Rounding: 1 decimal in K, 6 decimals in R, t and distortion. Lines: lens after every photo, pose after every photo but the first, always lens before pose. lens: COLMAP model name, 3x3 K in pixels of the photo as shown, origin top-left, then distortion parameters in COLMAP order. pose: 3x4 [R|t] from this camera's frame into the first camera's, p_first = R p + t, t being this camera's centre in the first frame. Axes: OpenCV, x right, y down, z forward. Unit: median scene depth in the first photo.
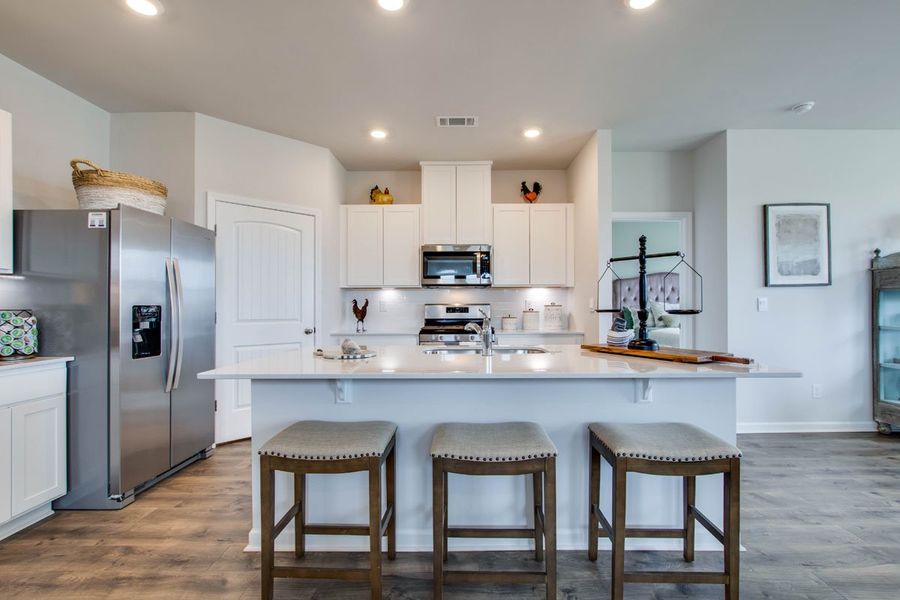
lens RADIAL K [[394.2, 0, 450.0], [0, 394.2, 300.0], [0, 0, 1]] dist [0.000018, 0.000017]
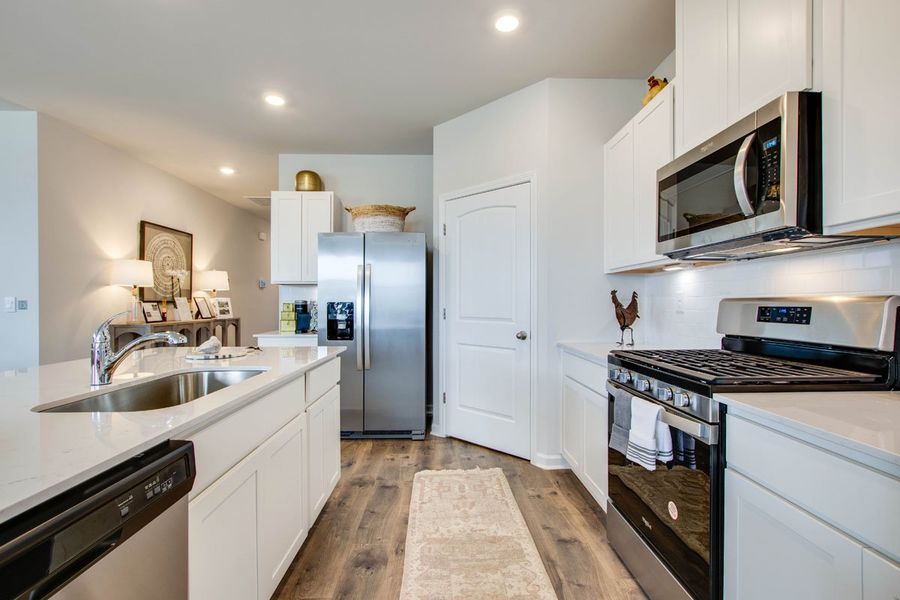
lens RADIAL K [[394.2, 0, 450.0], [0, 394.2, 300.0], [0, 0, 1]] dist [0.000018, 0.000017]
pose [[0.085861, -0.003694, -0.996300, 0.355010], [0.017252, 0.999849, -0.002221, 0.008664], [0.996158, -0.016997, 0.085911, 0.728970]]
